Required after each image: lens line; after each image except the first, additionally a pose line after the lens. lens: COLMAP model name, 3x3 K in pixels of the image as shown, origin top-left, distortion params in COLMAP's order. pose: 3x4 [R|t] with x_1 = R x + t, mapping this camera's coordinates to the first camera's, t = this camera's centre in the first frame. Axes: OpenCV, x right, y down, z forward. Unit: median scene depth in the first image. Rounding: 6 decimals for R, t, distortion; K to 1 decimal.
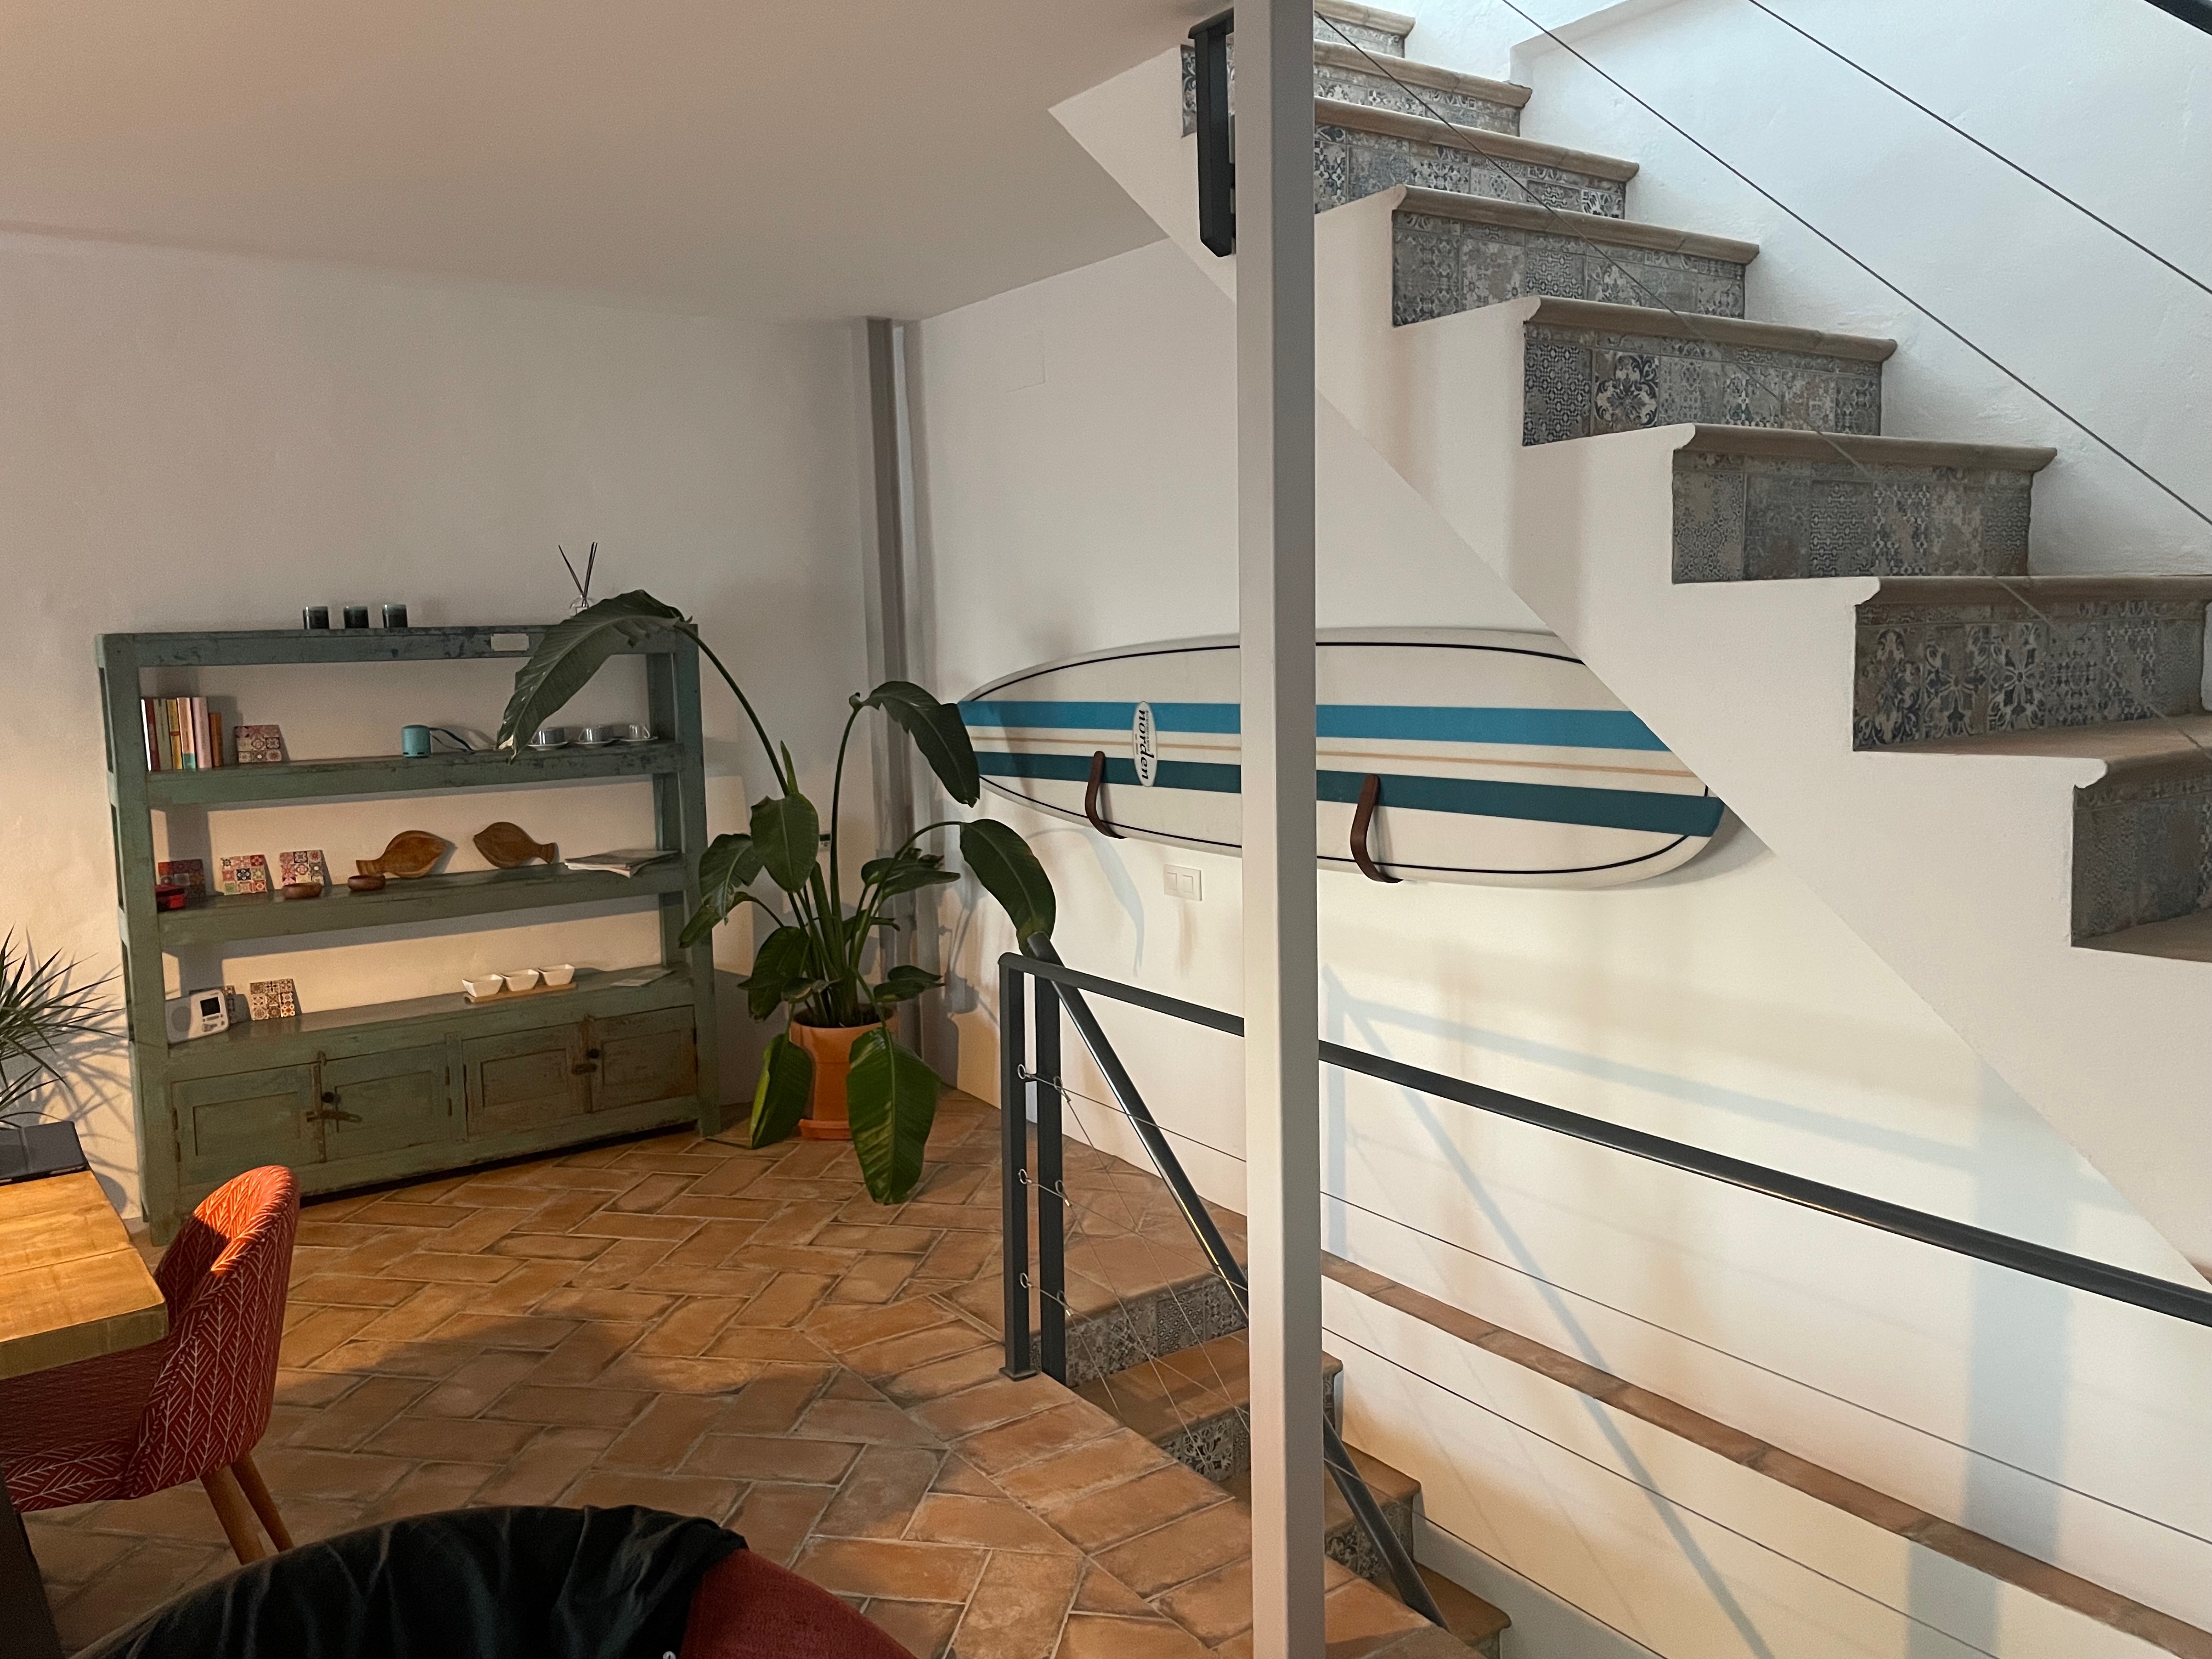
lens RADIAL K [[1672.8, 0, 1093.8], [0, 1672.8, 821.5], [0, 0, 1]] dist [0.070332, -0.065552]
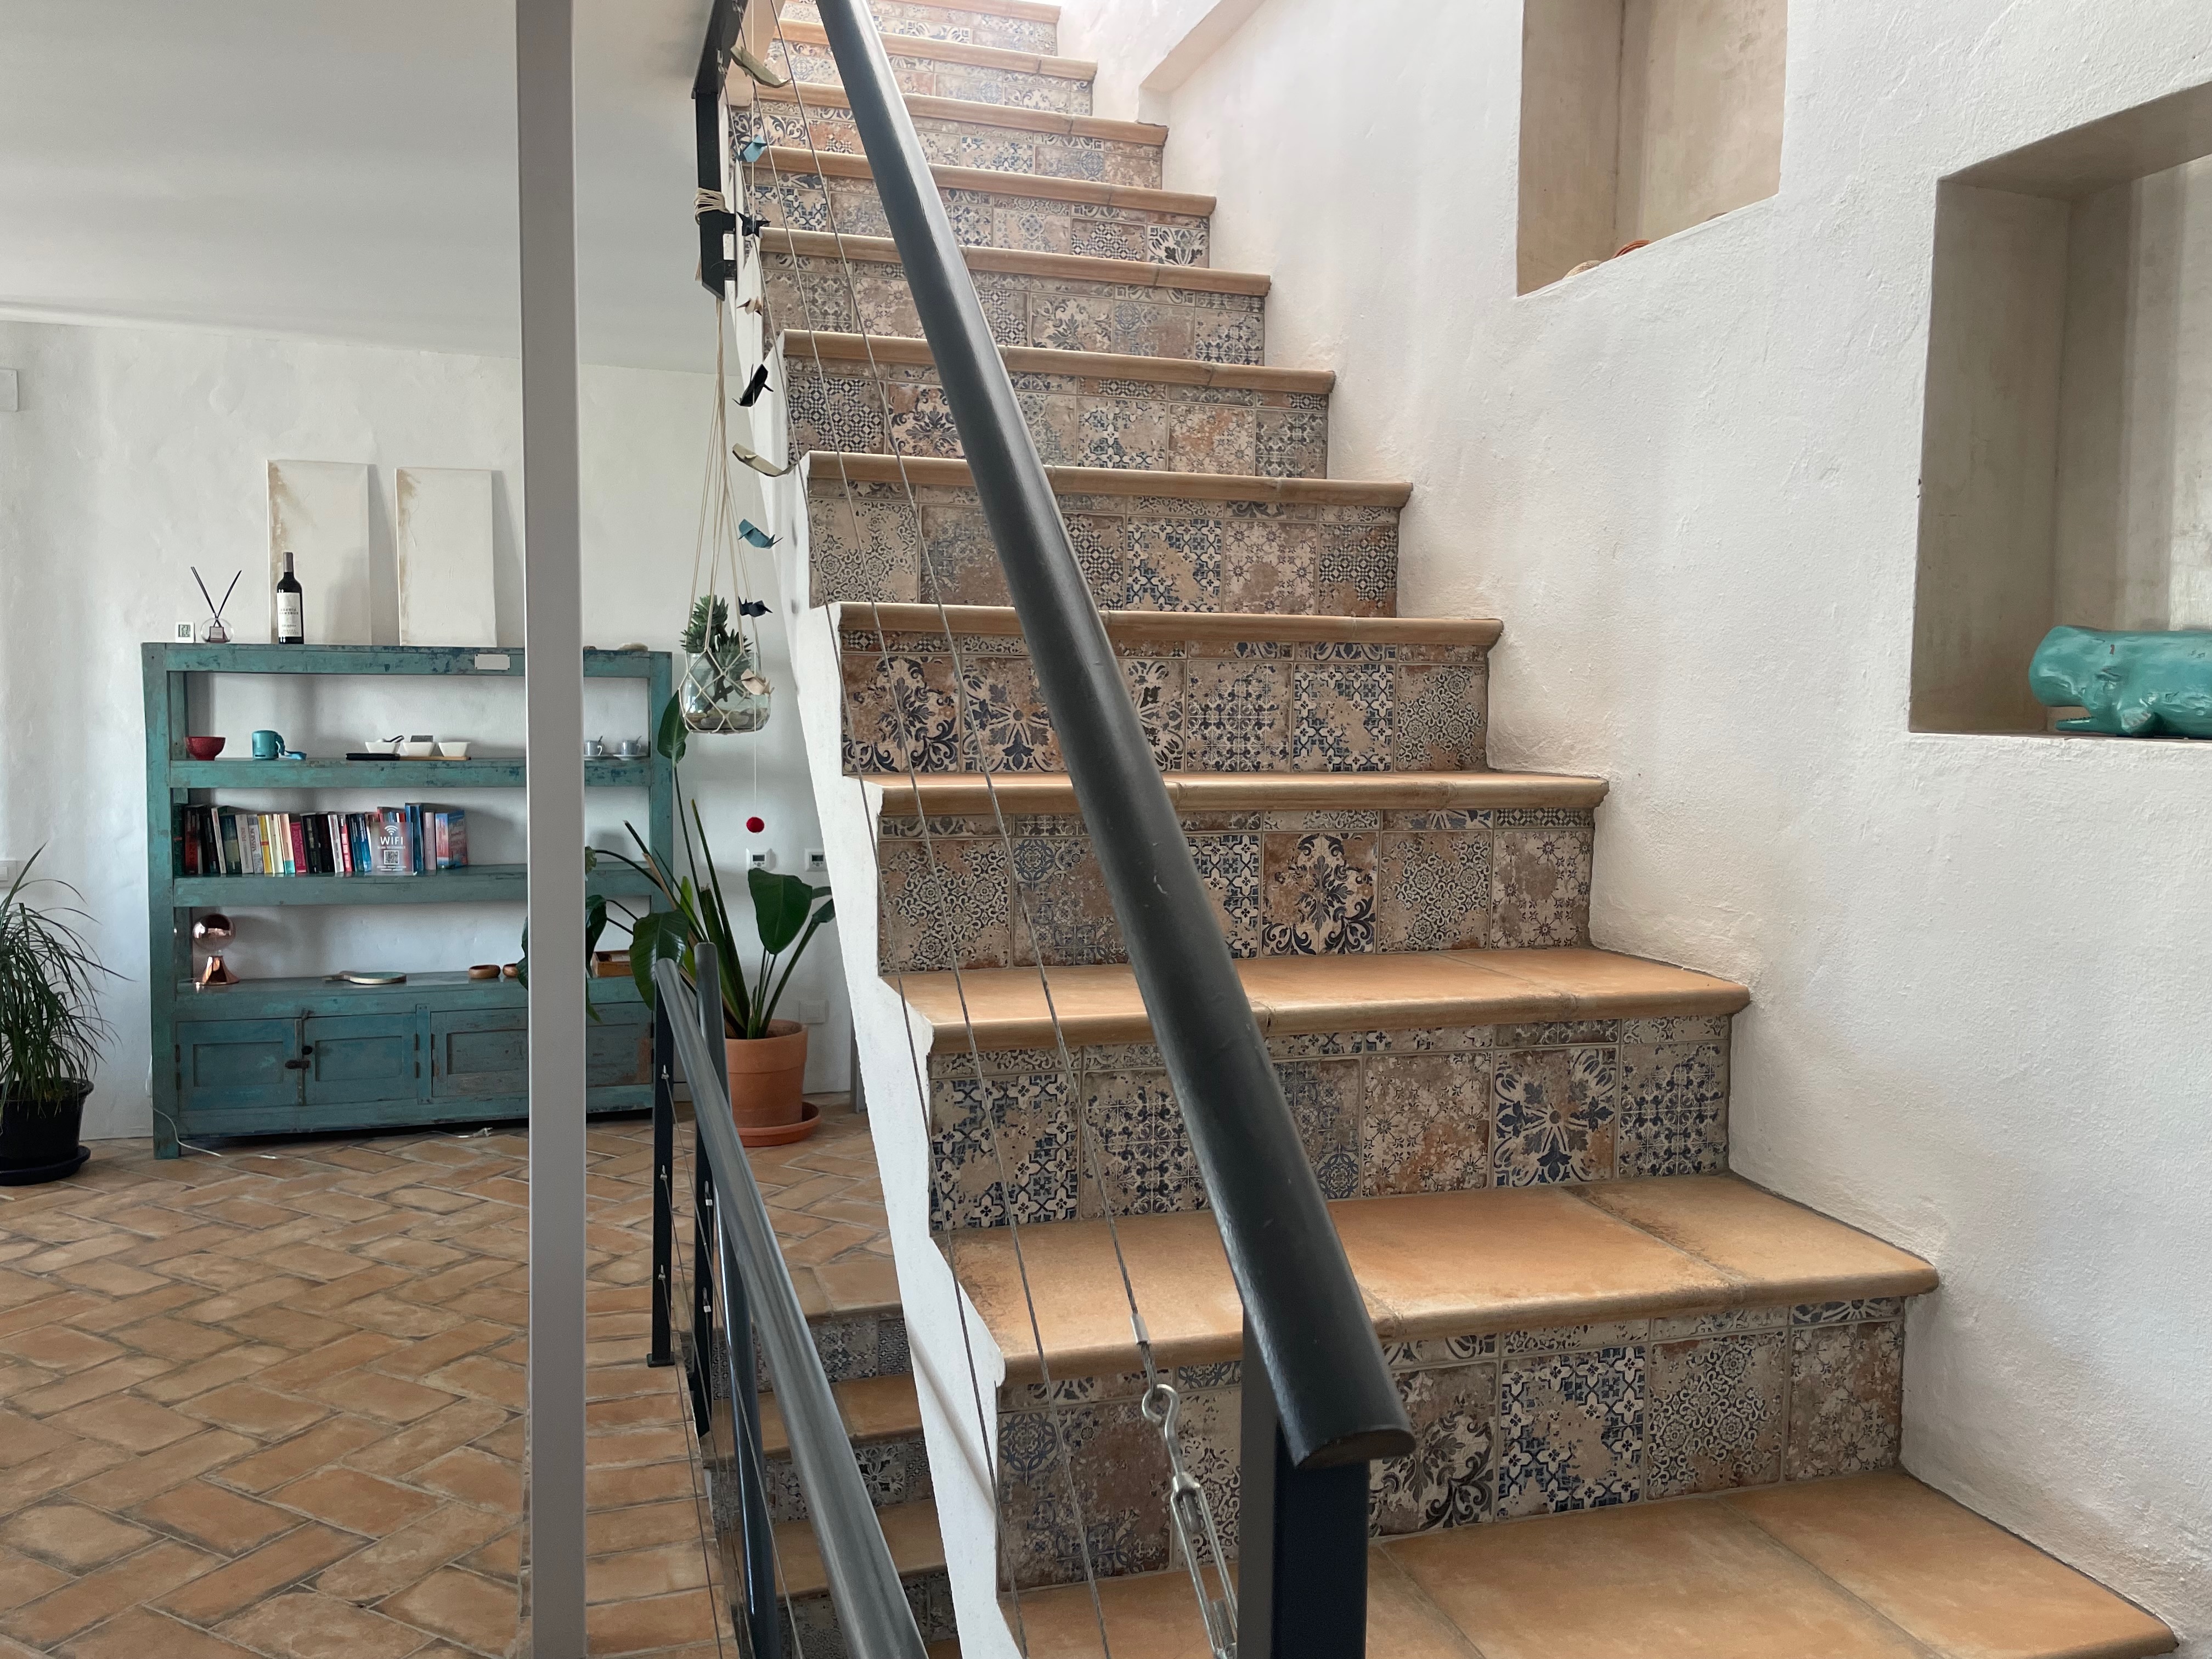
lens RADIAL K [[1672.8, 0, 1099.0], [0, 1672.8, 825.4], [0, 0, 1]] dist [0.070332, -0.065552]
pose [[0.955495, 0.058425, -0.289164, 0.638900], [-0.067508, 0.997487, -0.021526, -0.001271], [0.287180, 0.040089, 0.957037, 0.072368]]
